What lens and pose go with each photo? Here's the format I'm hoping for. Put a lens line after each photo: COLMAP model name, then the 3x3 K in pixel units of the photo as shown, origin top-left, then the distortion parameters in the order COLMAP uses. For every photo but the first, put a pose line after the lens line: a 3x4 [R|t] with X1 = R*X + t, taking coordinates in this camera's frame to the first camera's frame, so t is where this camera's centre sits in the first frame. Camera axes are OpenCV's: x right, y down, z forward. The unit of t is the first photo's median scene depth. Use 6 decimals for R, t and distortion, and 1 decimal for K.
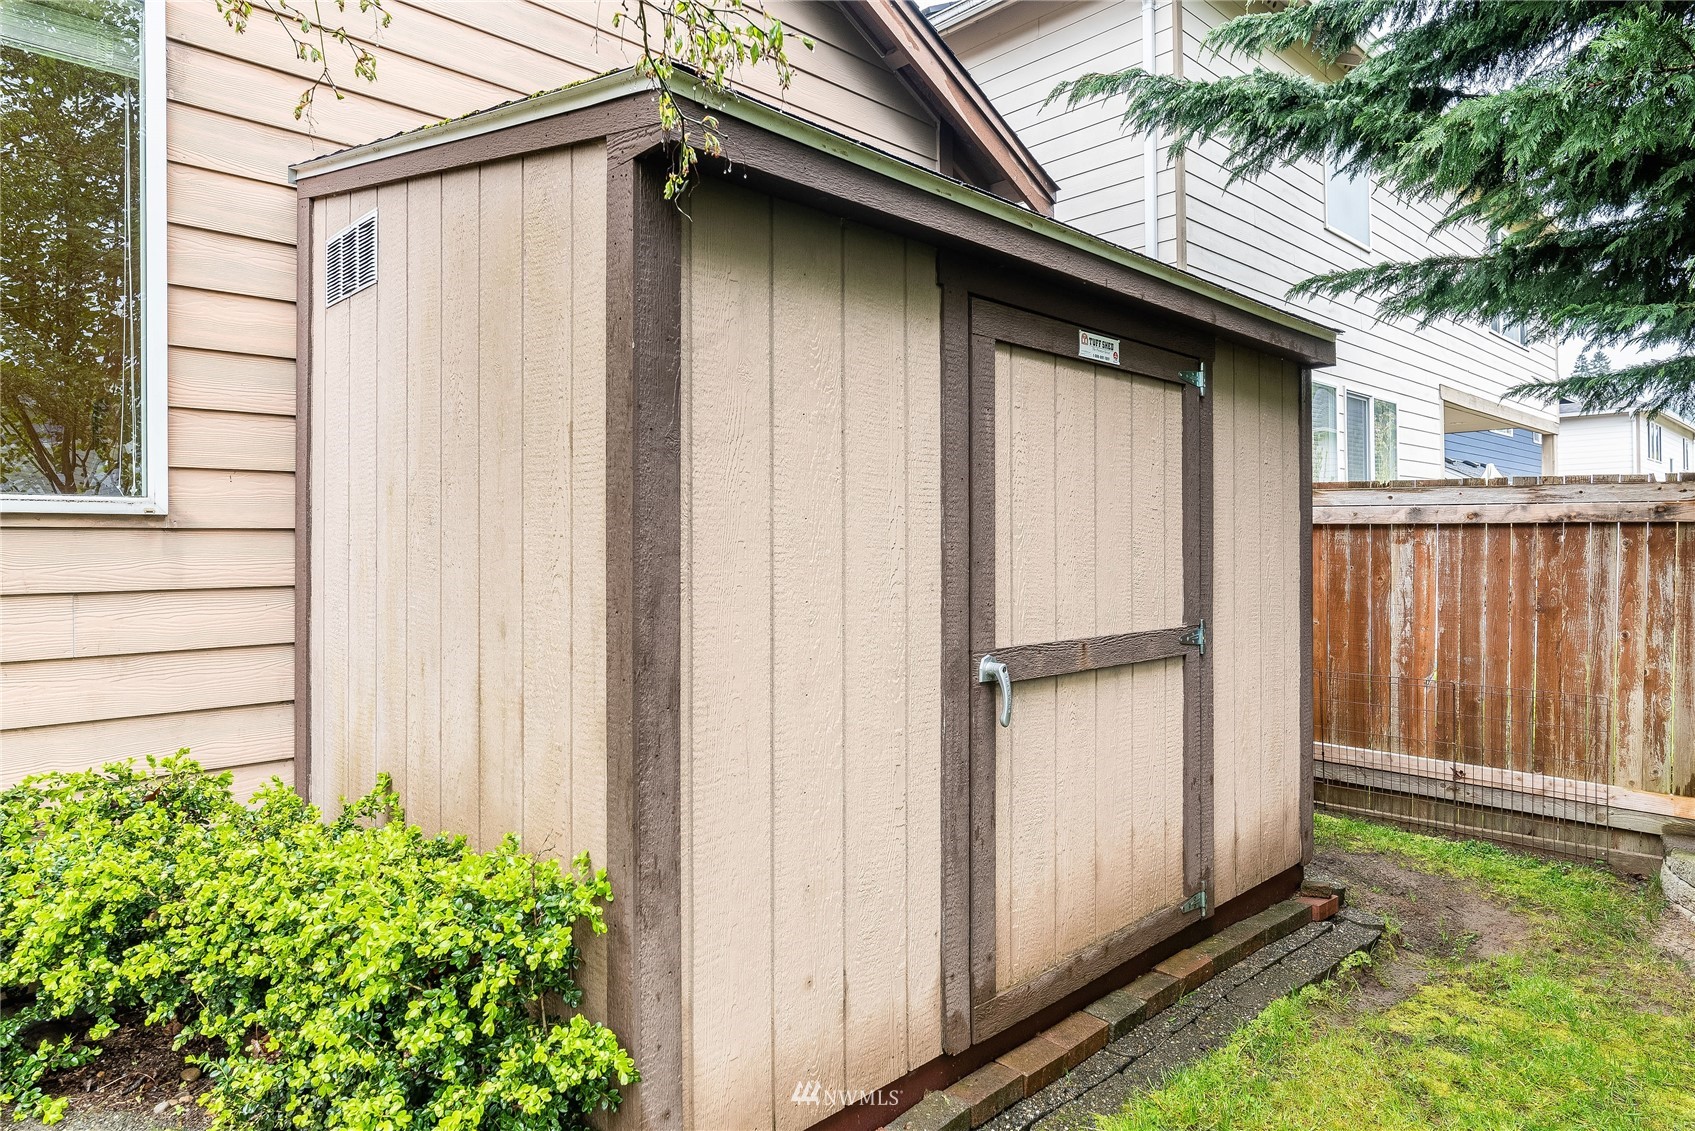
lens RADIAL K [[1012.0, 0, 847.1], [0, 1012.0, 554.0], [0, 0, 1]] dist [-0.001593, -0.000336]
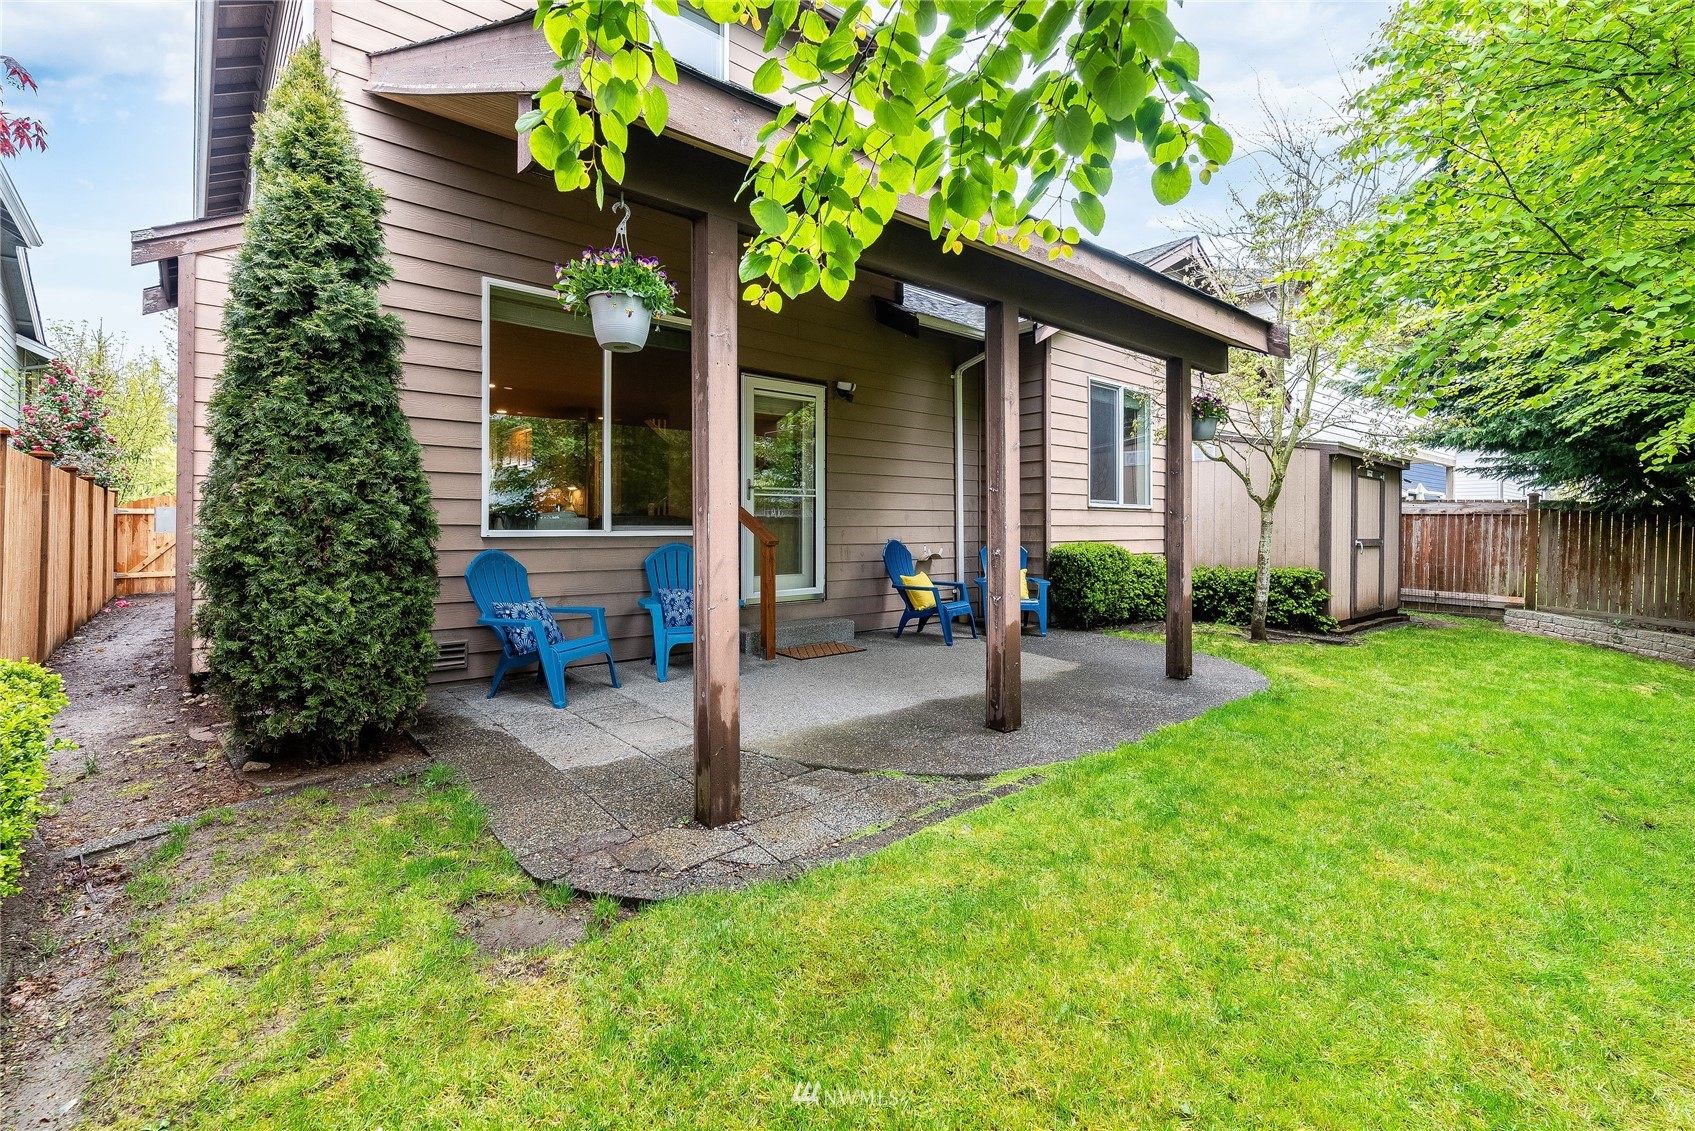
lens RADIAL K [[735.9, 0, 853.0], [0, 735.9, 532.6], [0, 0, 1]] dist [0.000653, 0.000153]
pose [[0.997967, 0.012946, -0.062405, -1.112696], [-0.012634, 0.999906, 0.005390, 0.039695], [0.062469, -0.004590, 0.998036, -1.456658]]
